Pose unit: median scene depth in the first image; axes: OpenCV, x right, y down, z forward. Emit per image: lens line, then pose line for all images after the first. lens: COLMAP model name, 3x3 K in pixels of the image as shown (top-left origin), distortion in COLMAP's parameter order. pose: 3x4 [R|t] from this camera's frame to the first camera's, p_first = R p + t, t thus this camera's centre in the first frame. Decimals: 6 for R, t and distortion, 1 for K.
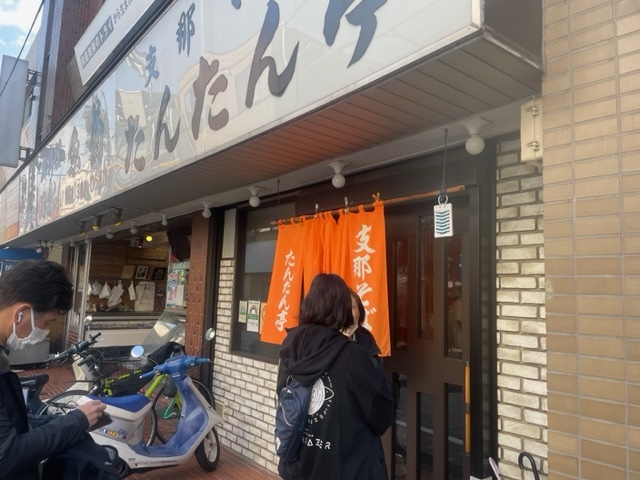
lens RADIAL K [[506.2, 0, 319.1], [0, 506.2, 215.0], [0, 0, 1]] dist [0.002629, -0.038798]
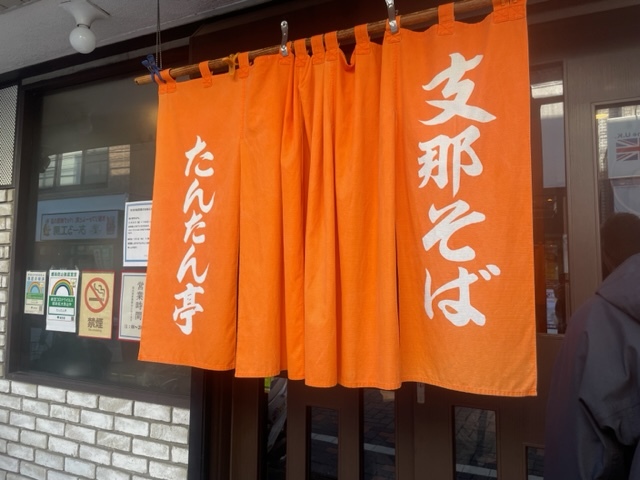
lens RADIAL K [[506.2, 0, 319.1], [0, 506.2, 215.0], [0, 0, 1]] dist [0.002629, -0.038798]
pose [[0.903567, 0.006089, 0.428403, -0.144766], [-0.030890, 0.998223, 0.050963, 0.106402], [-0.427331, -0.059281, 0.902149, 0.576047]]
